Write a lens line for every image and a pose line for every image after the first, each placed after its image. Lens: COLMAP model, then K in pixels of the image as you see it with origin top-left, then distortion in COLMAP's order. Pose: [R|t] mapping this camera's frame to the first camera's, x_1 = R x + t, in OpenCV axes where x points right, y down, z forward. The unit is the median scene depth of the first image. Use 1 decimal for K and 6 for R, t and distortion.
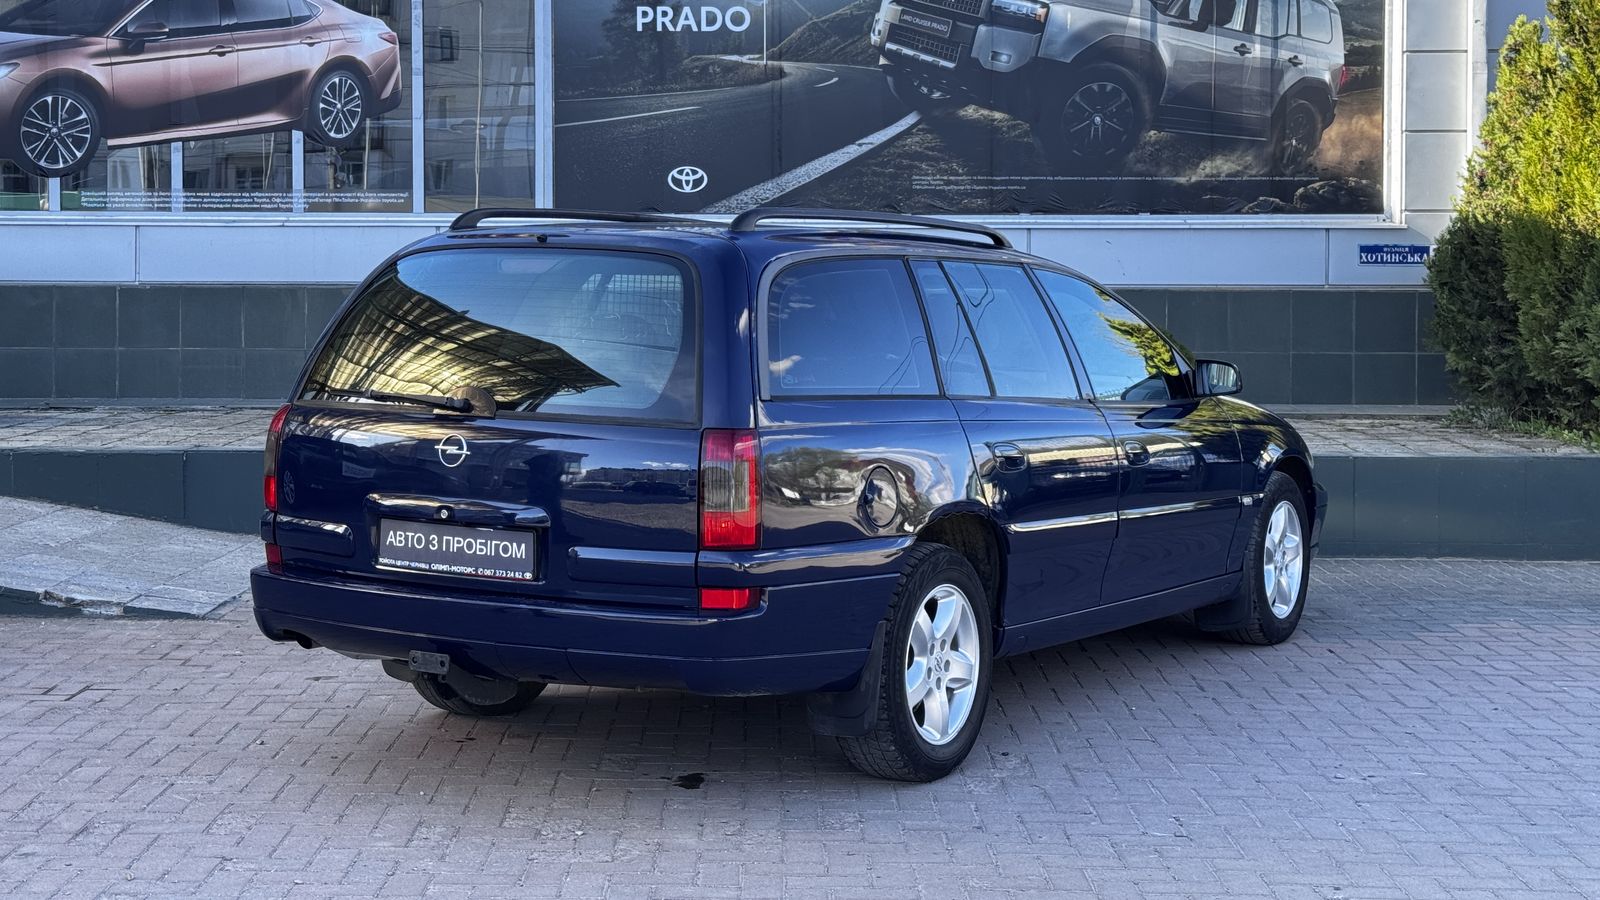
lens RADIAL K [[2176.8, 0, 801.6], [0, 2176.8, 342.9], [0, 0, 1]] dist [0.105905, 0.000000]
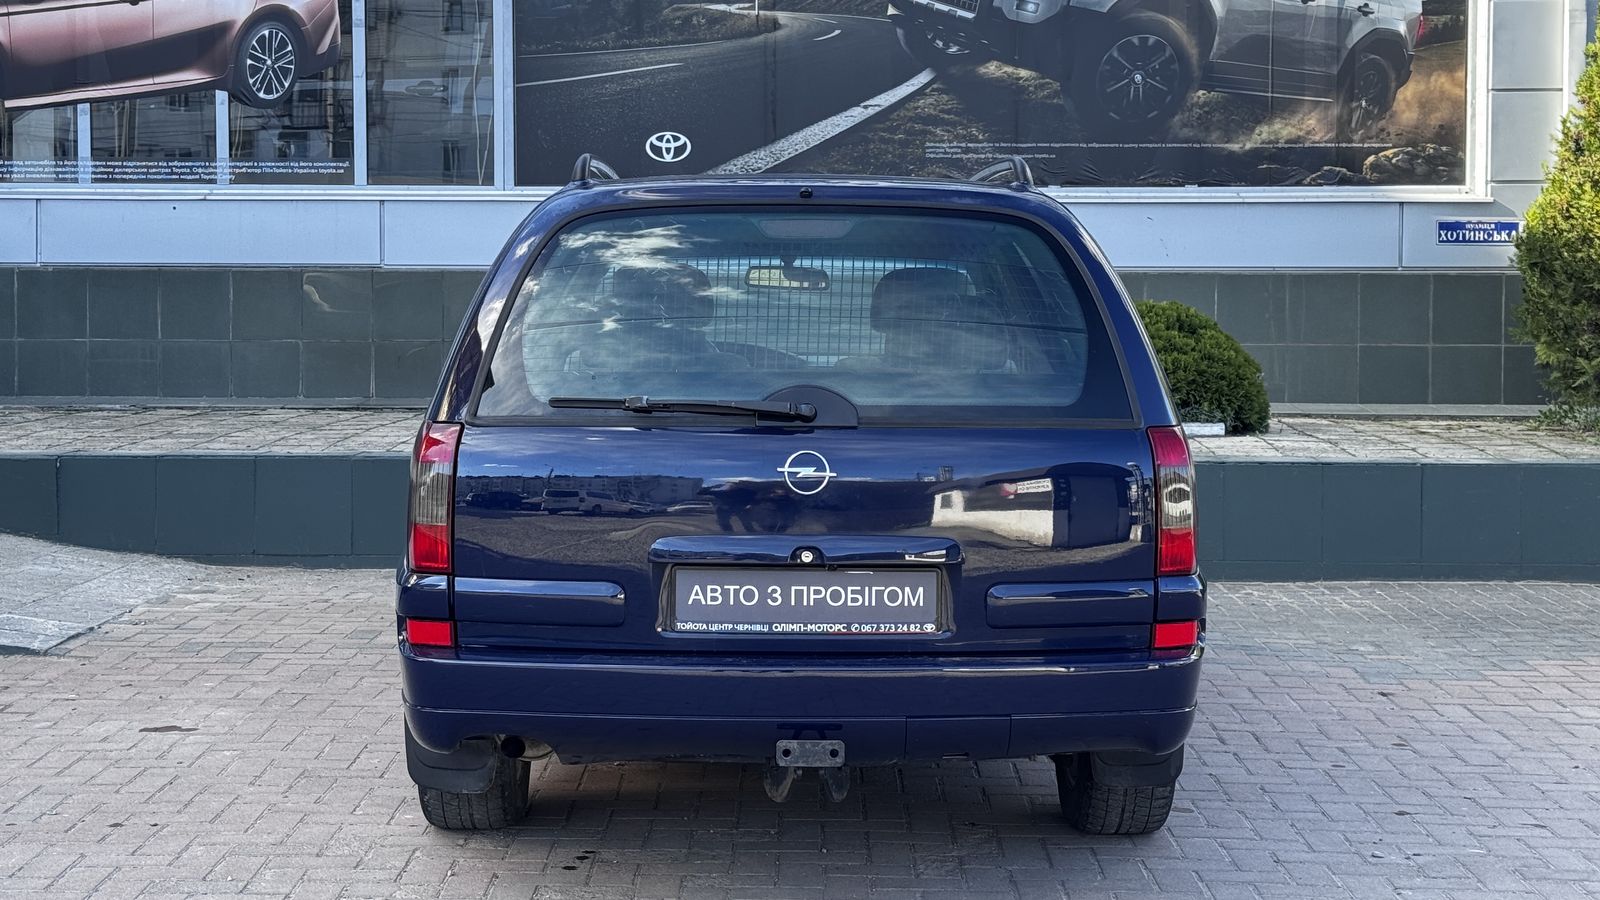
lens RADIAL K [[2340.5, 0, 833.6], [0, 2340.5, 384.9], [0, 0, 1]] dist [0.116153, 0.000000]
pose [[0.999944, 0.000246, -0.010599, 0.024063], [-0.000055, 0.999838, 0.018001, 0.003544], [0.010601, -0.018000, 0.999782, 0.057981]]
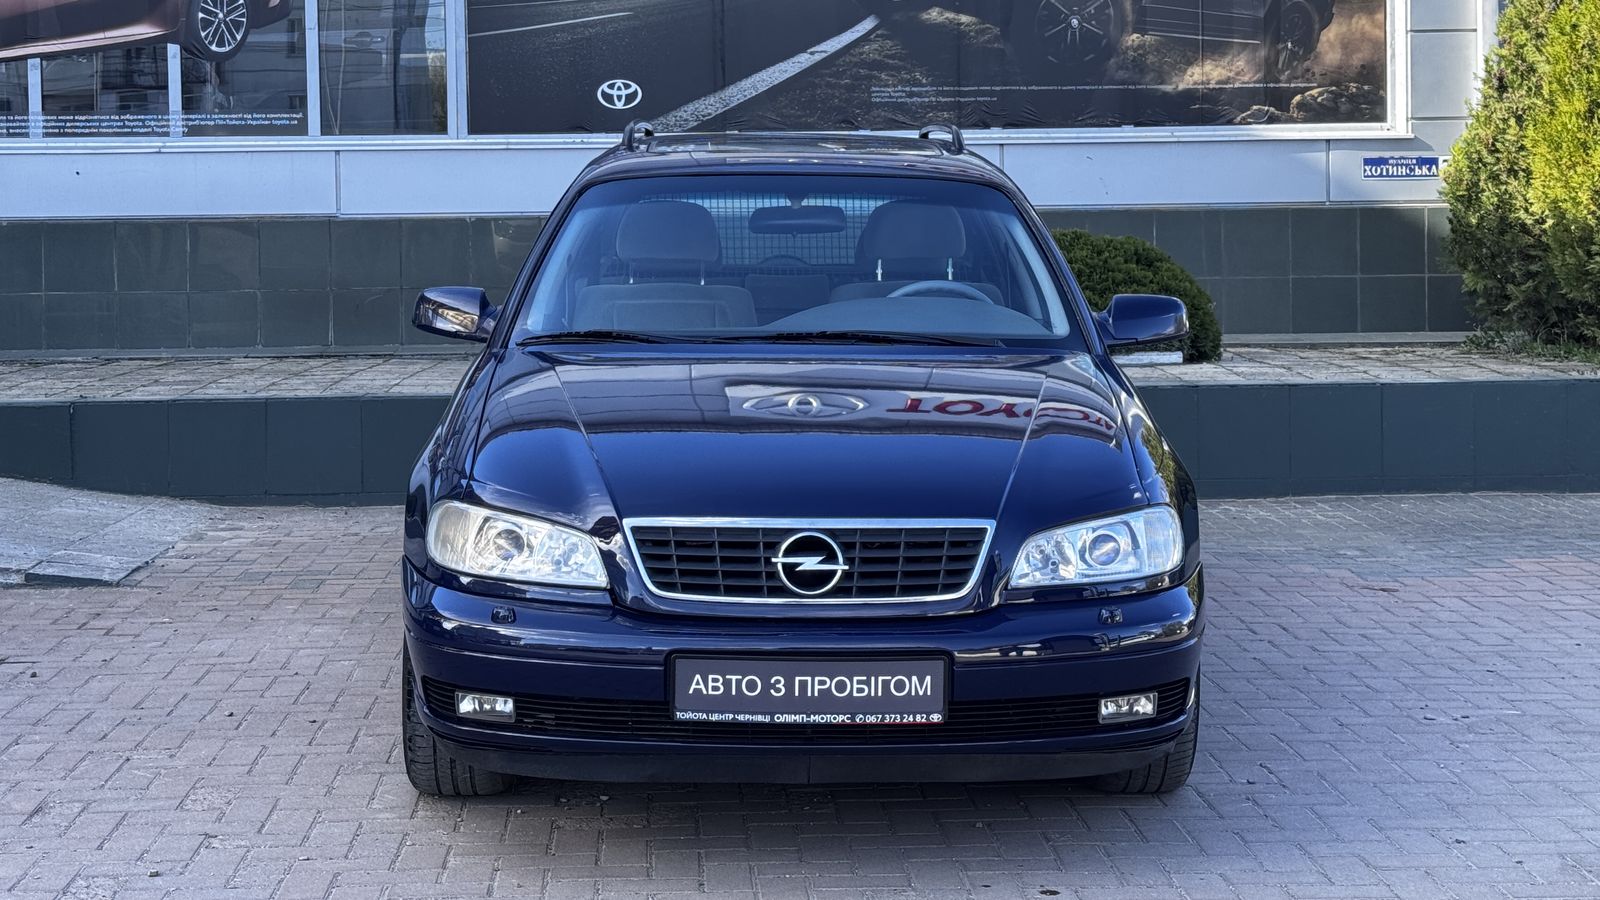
lens RADIAL K [[2422.5, 0, 822.5], [0, 2422.5, 308.9], [0, 0, 1]] dist [0.112065, 0.000000]
pose [[0.998288, -0.017623, 0.055779, -0.026388], [0.017339, 0.999834, 0.005580, 0.008666], [-0.055868, -0.004604, 0.998428, 0.003798]]
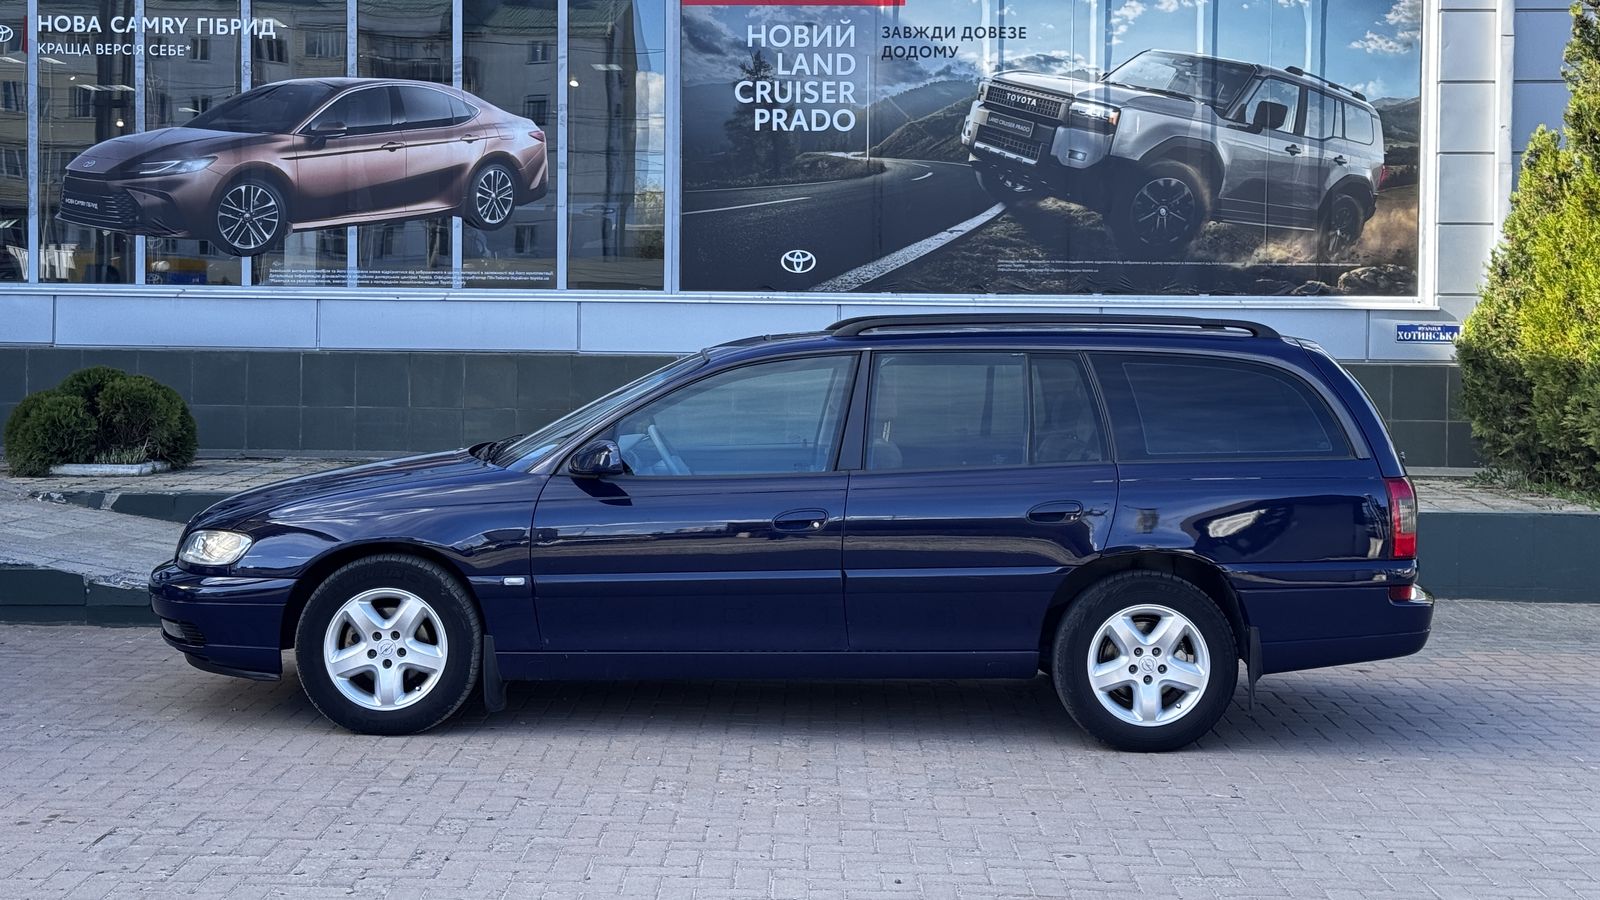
lens RADIAL K [[2176.8, 0, 801.0], [0, 2176.8, 376.3], [0, 0, 1]] dist [0.105905, 0.000000]
pose [[0.999687, 0.008622, -0.023473, -0.023942], [-0.008841, 0.999918, -0.009256, -0.004942], [0.023391, 0.009461, 0.999682, -0.130296]]
